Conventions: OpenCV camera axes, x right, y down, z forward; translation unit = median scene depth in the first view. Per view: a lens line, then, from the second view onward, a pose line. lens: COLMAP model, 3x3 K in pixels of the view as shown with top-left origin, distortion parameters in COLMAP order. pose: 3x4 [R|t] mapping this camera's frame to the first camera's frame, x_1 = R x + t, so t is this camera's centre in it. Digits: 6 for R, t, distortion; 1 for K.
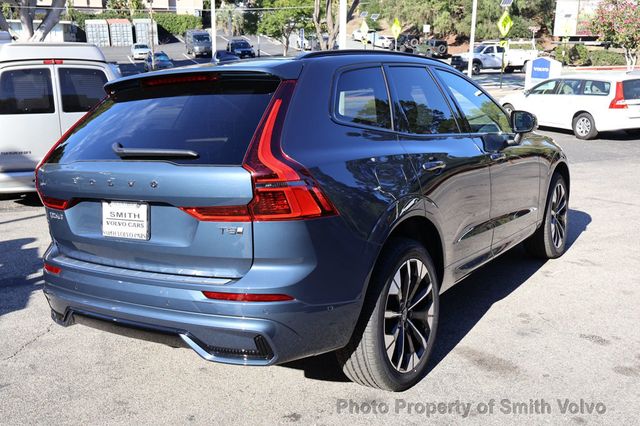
lens RADIAL K [[642.0, 0, 319.6], [0, 642.0, 211.7], [0, 0, 1]] dist [-0.015125, 0.000000]
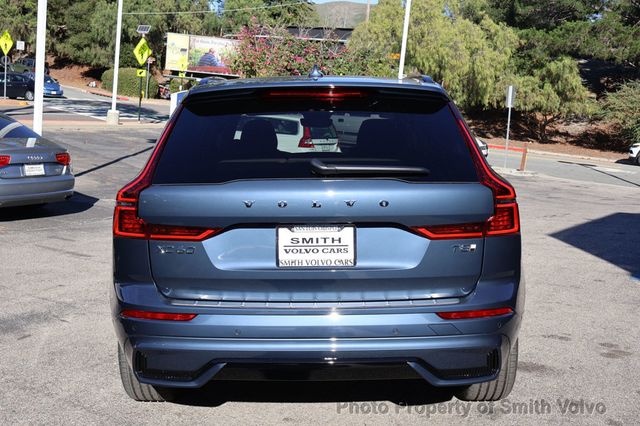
lens RADIAL K [[721.7, 0, 316.8], [0, 721.7, 217.8], [0, 0, 1]] dist [-0.009099, 0.000000]
pose [[0.819287, -0.016254, 0.573153, -0.191494], [0.049565, 0.997864, -0.042553, 0.003643], [-0.571237, 0.063272, 0.818343, 0.040464]]
